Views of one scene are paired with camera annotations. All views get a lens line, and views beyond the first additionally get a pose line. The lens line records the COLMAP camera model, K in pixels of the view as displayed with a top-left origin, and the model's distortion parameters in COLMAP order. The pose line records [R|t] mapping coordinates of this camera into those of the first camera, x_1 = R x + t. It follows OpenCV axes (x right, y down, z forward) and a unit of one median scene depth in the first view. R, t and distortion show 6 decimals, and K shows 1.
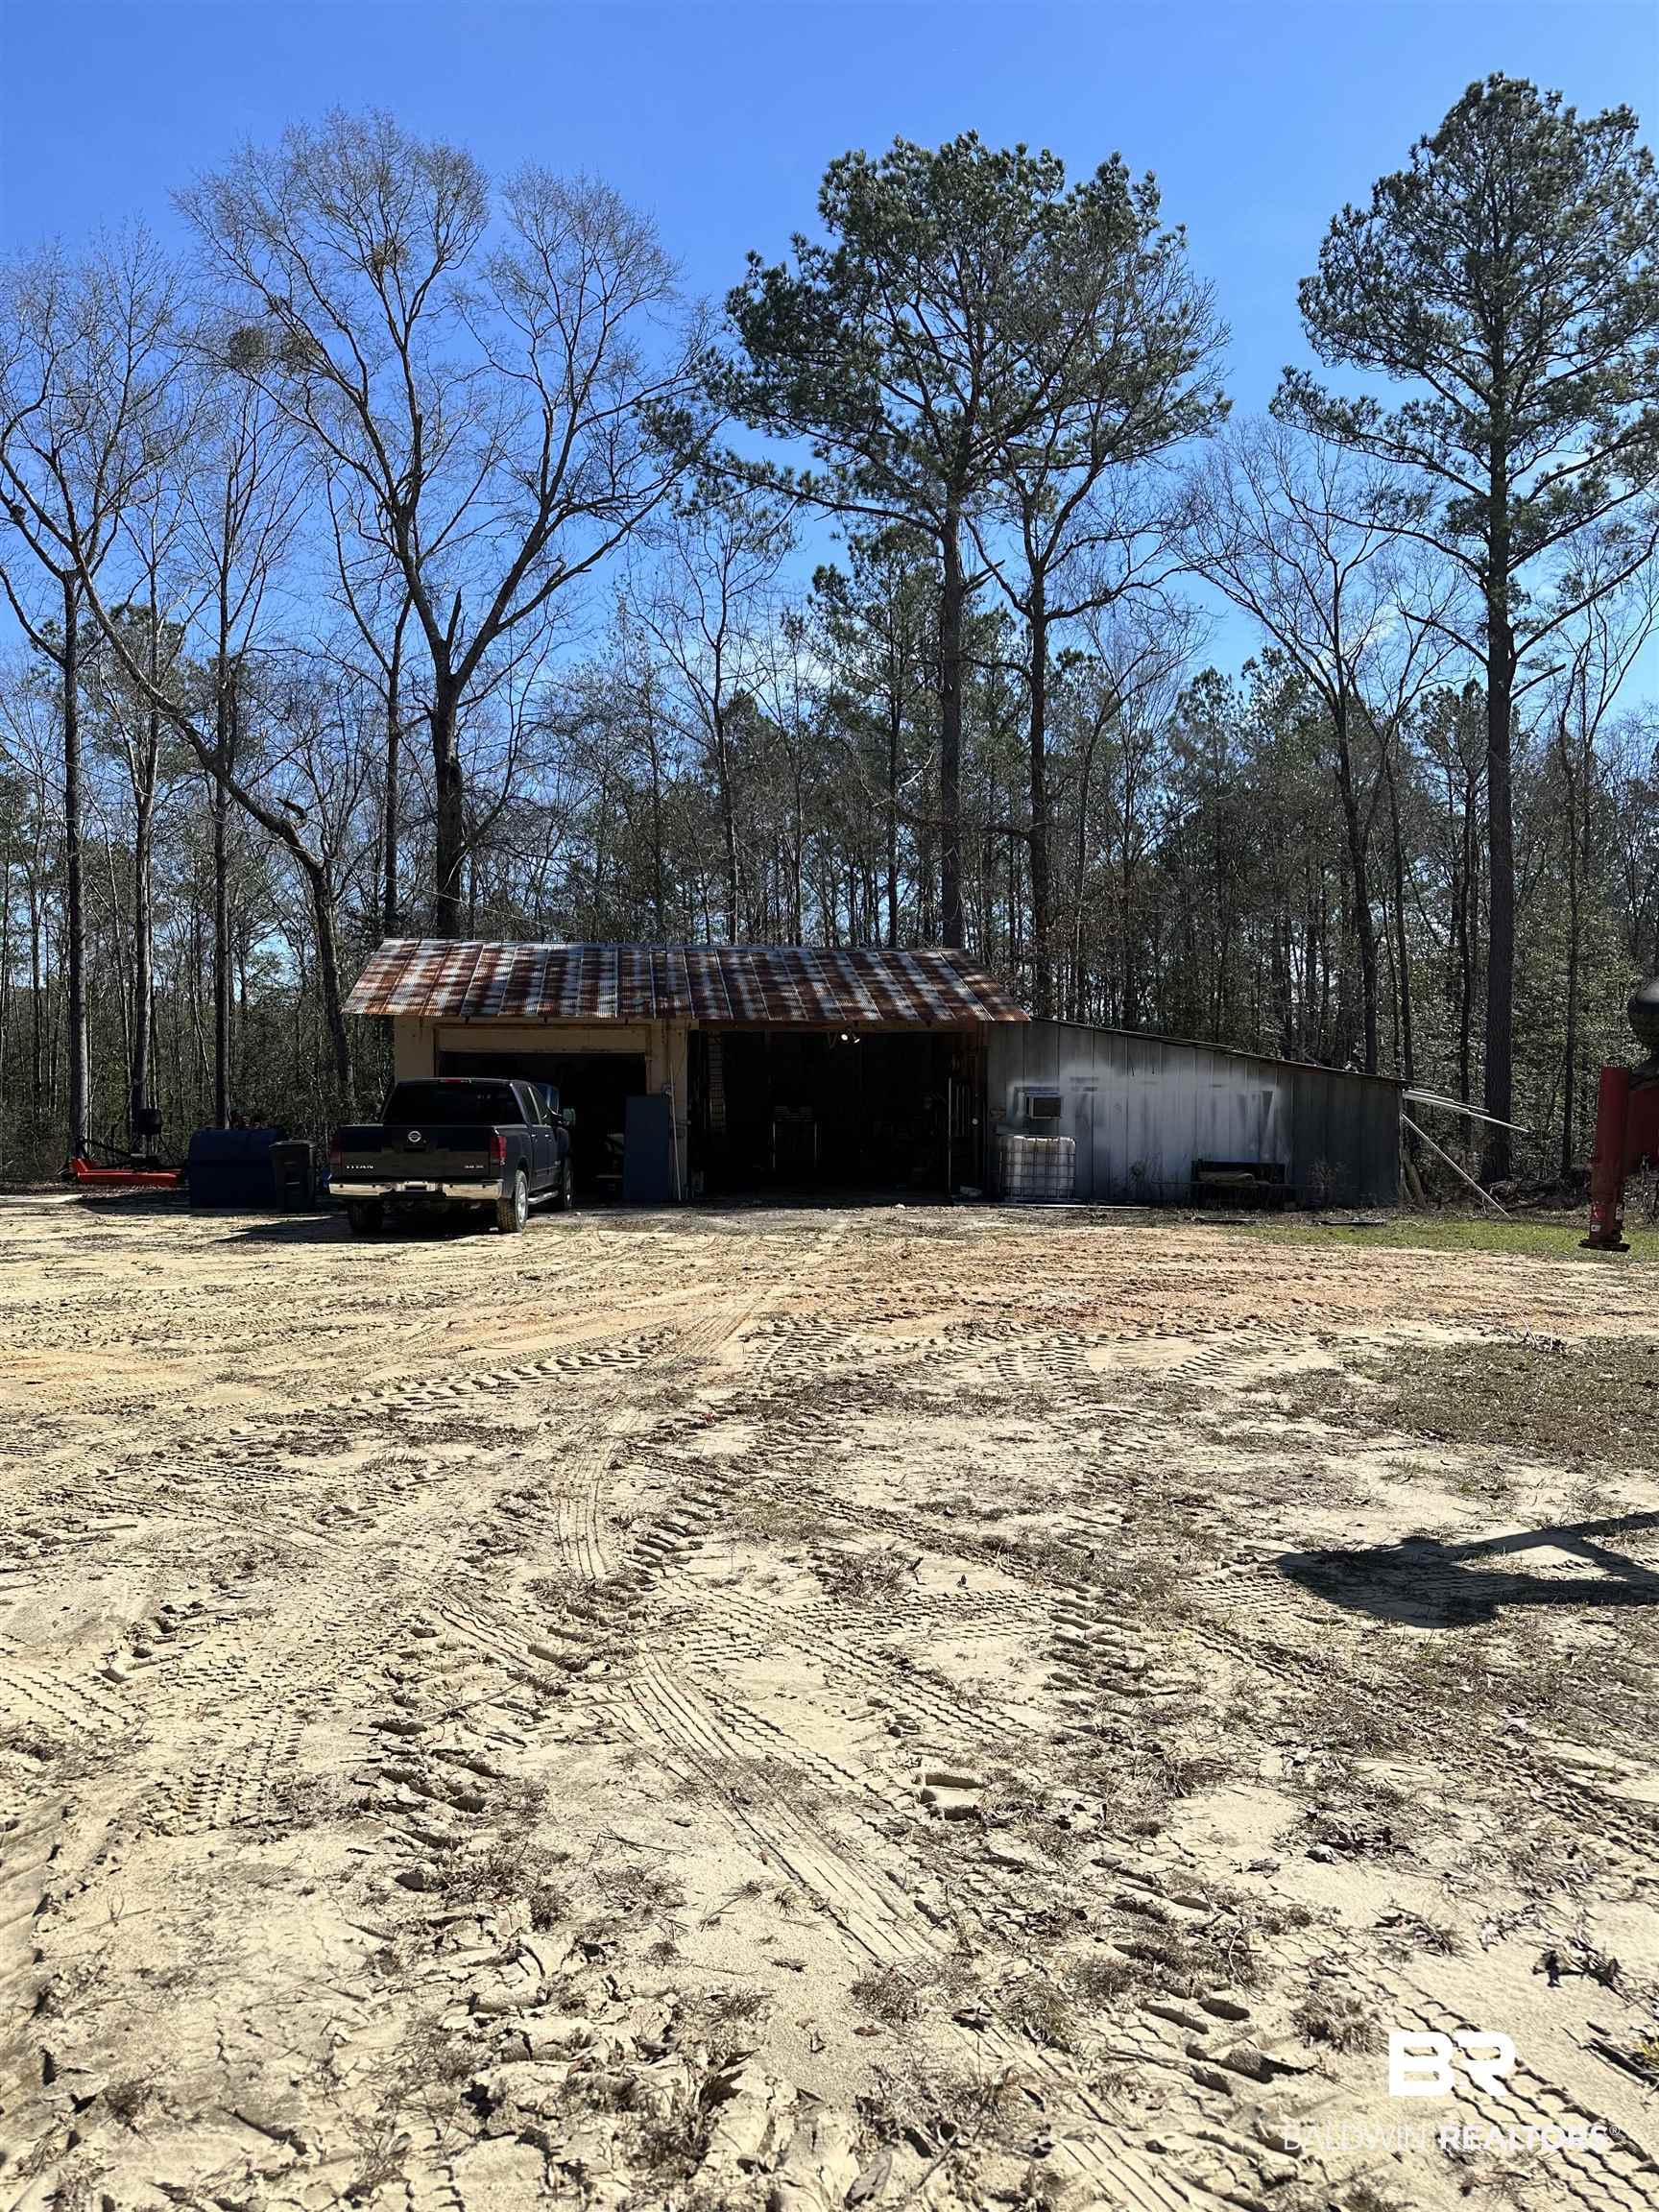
lens RADIAL K [[1599.6, 0, 828.6], [0, 1599.6, 1119.2], [0, 0, 1]] dist [0.031931, -0.020053]
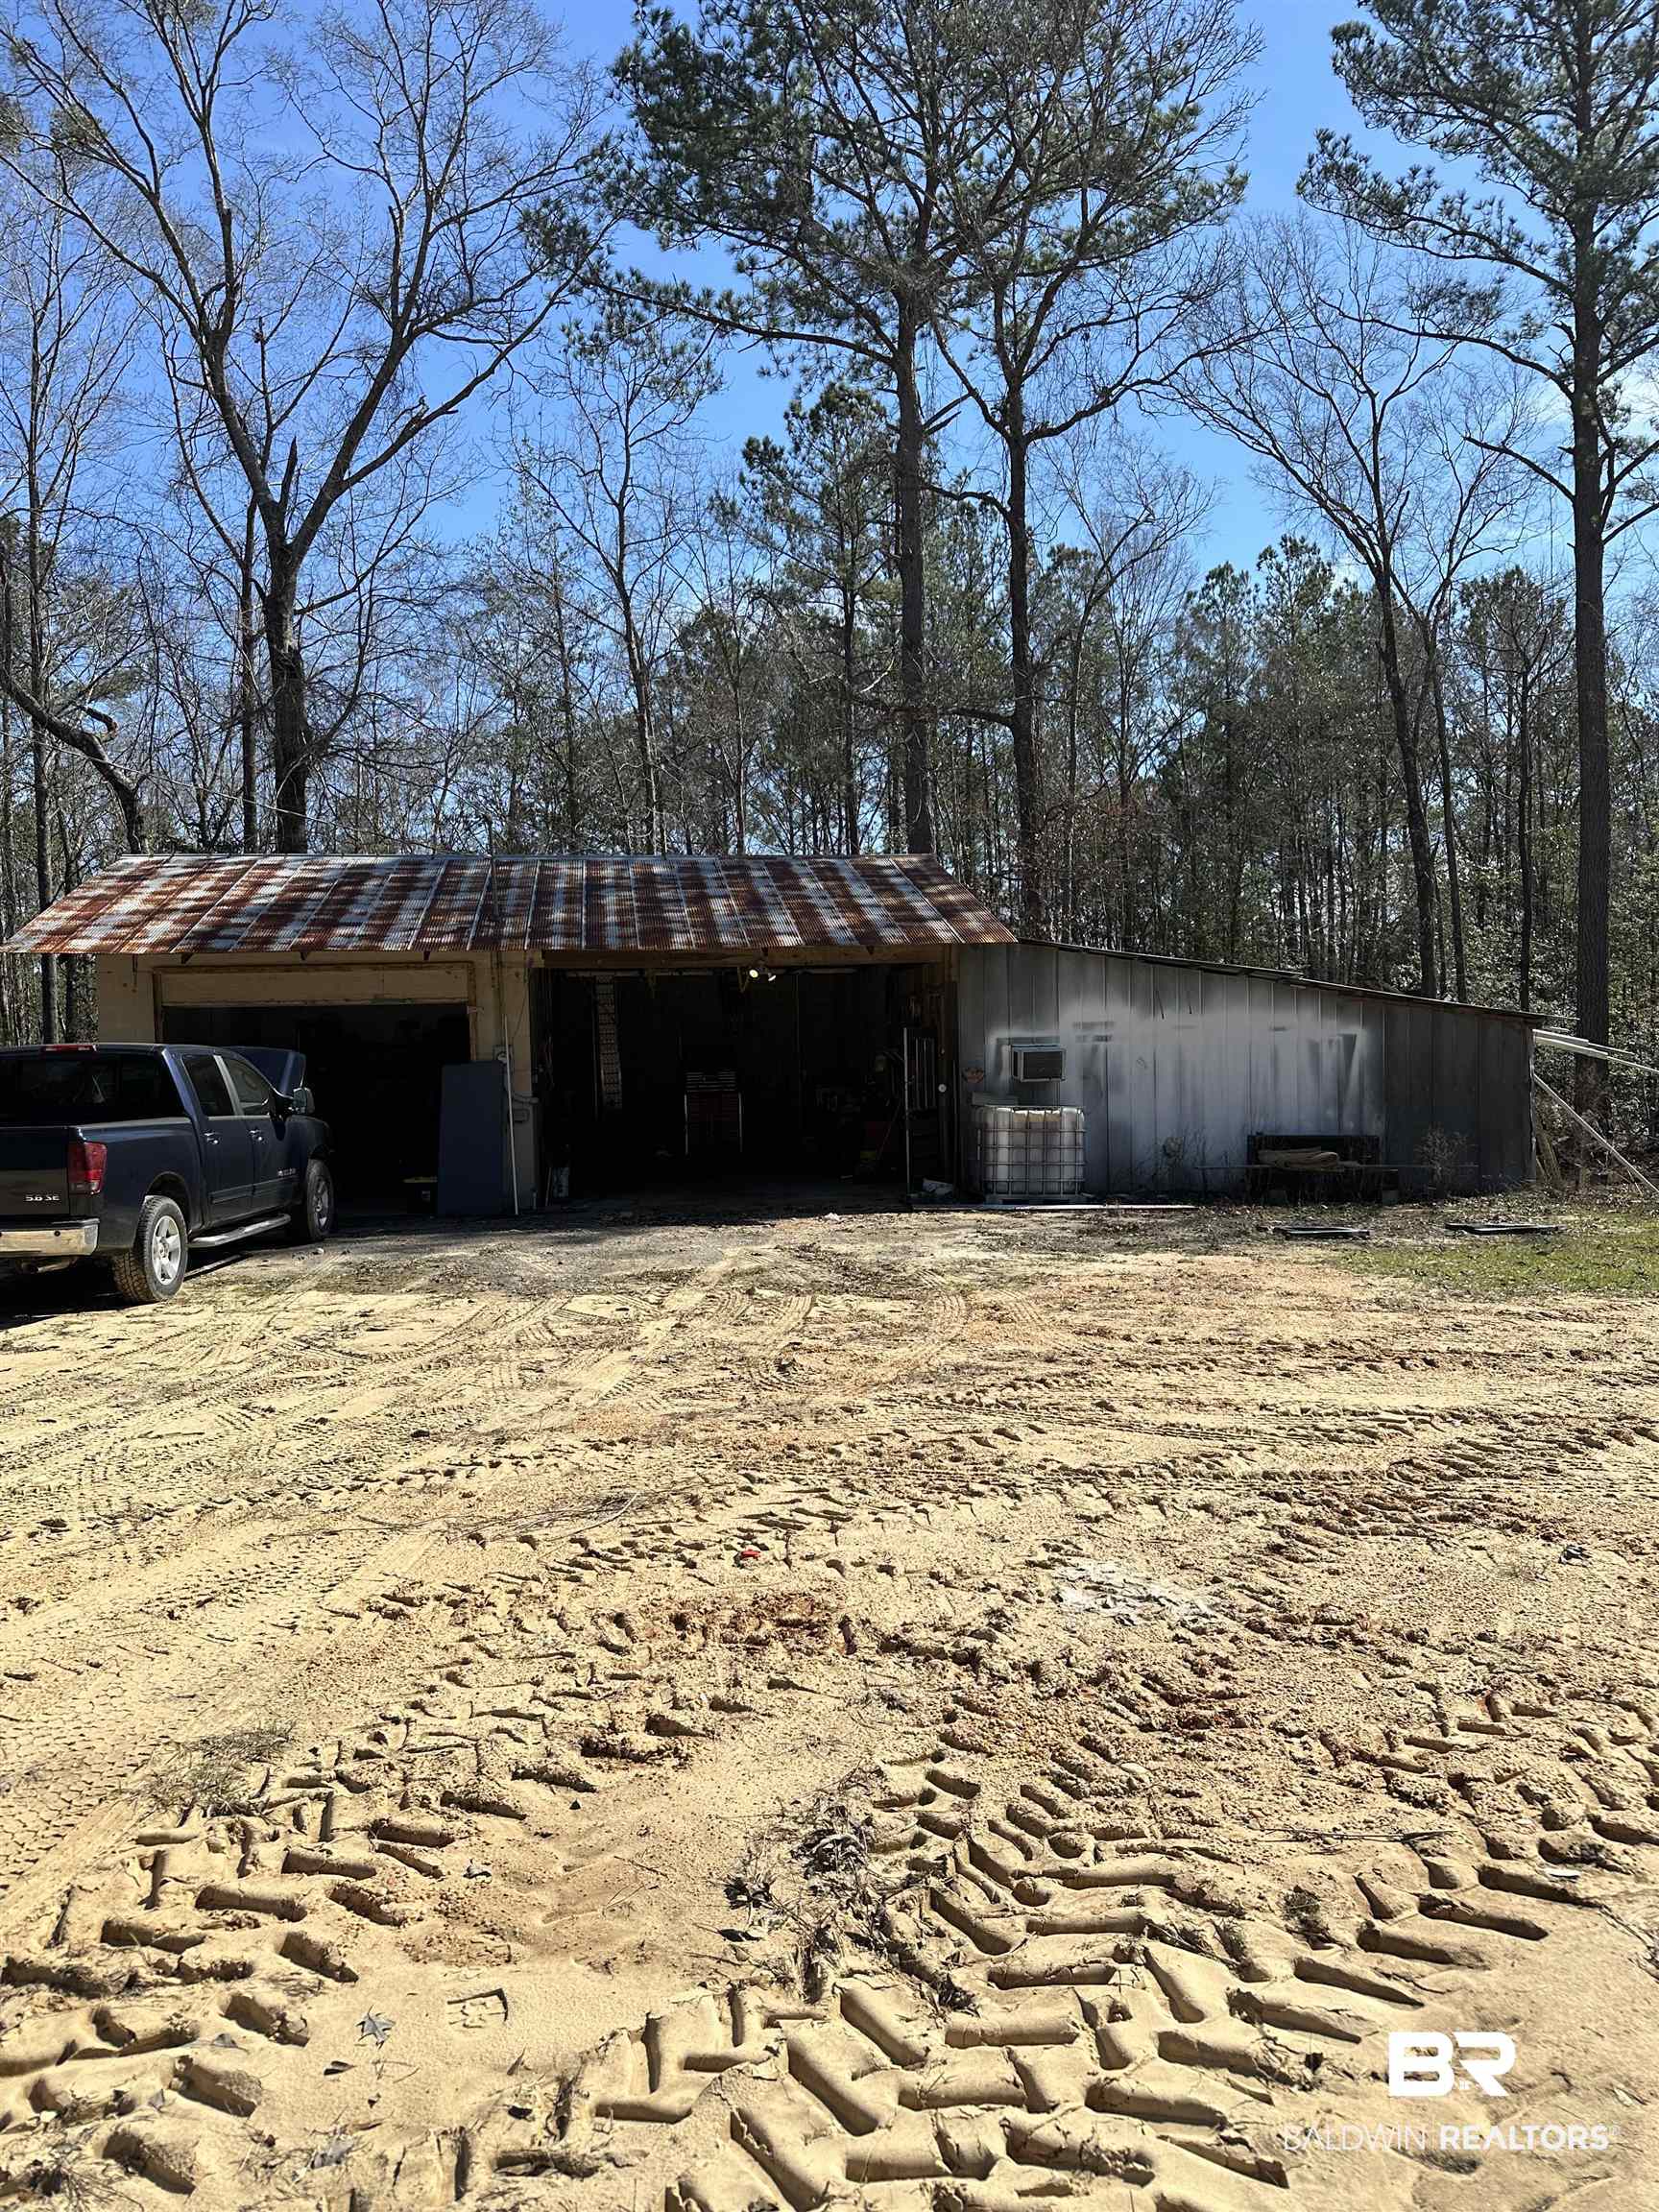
lens RADIAL K [[1599.6, 0, 828.6], [0, 1599.6, 1119.2], [0, 0, 1]] dist [0.031931, -0.020053]
pose [[0.999652, -0.025849, 0.005227, 0.024811], [0.025716, 0.999380, 0.024056, -0.002155], [-0.005845, -0.023913, 0.999697, 0.194461]]
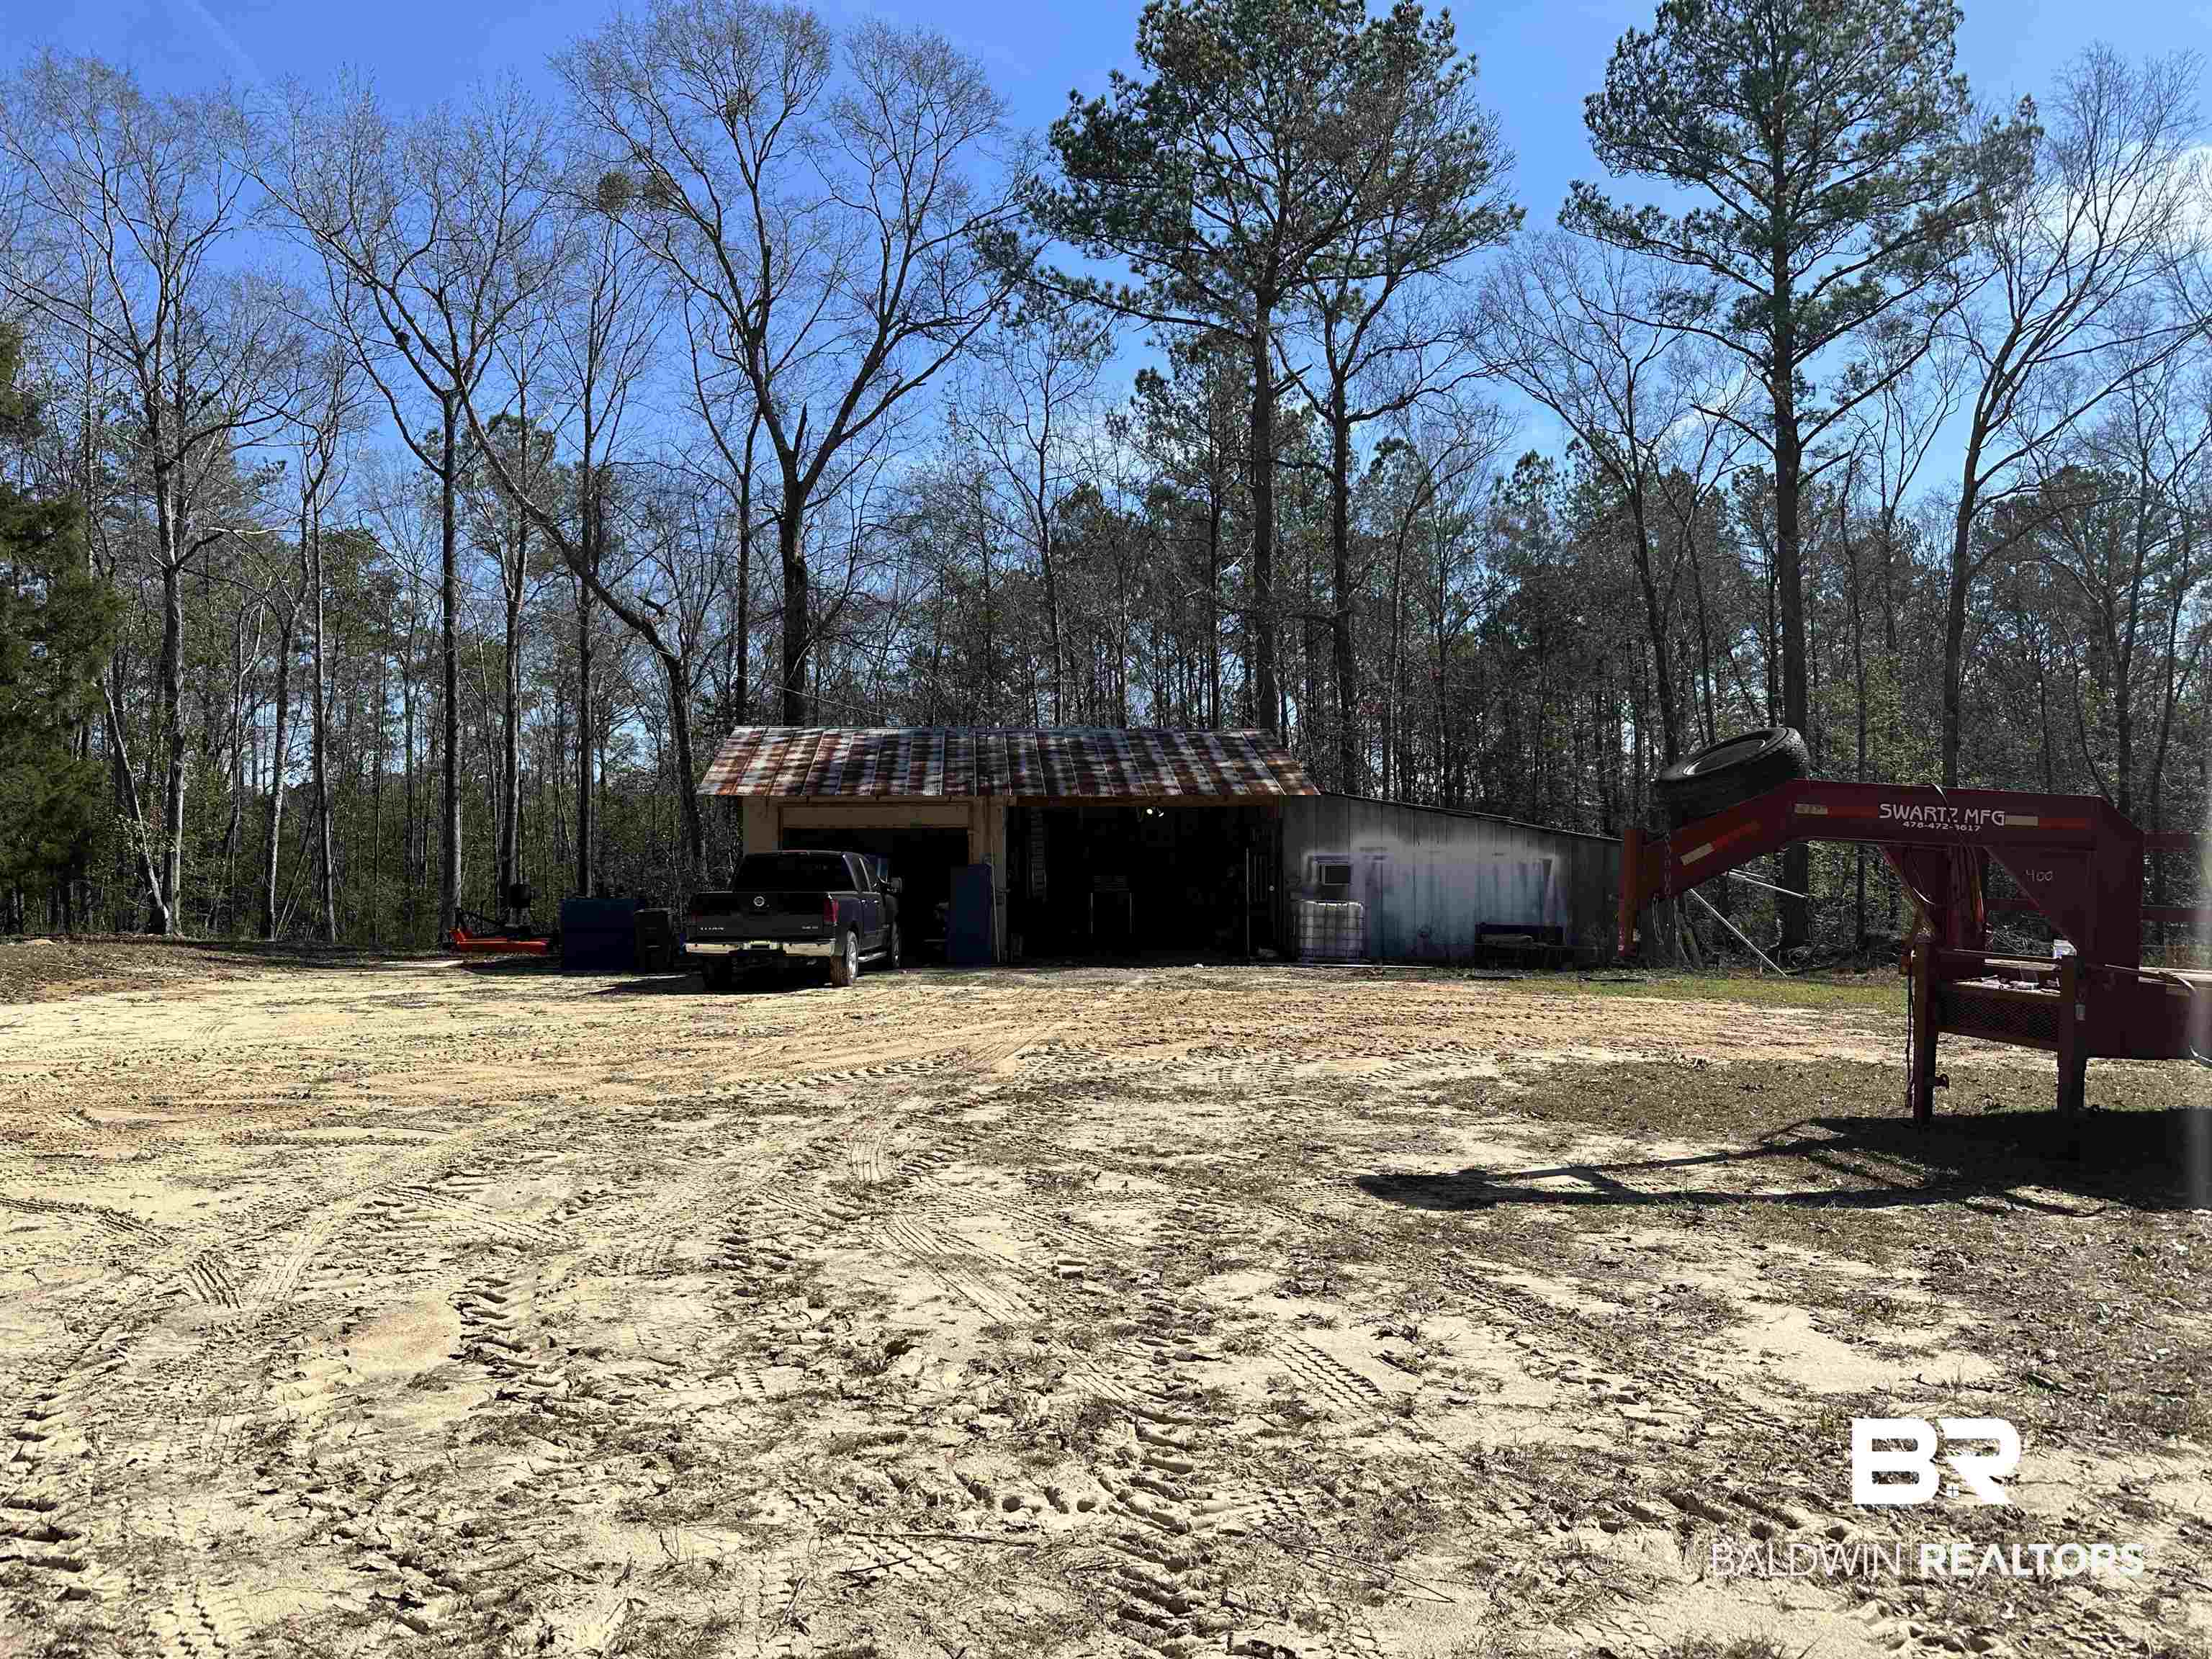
lens RADIAL K [[1595.2, 0, 1099.9], [0, 1595.2, 822.8], [0, 0, 1]] dist [0.050056, -0.023316]
pose [[0.998921, -0.008021, -0.045736, 0.016871], [0.005932, 0.998940, -0.045640, 0.003678], [0.046054, 0.045320, 0.997910, -0.058952]]
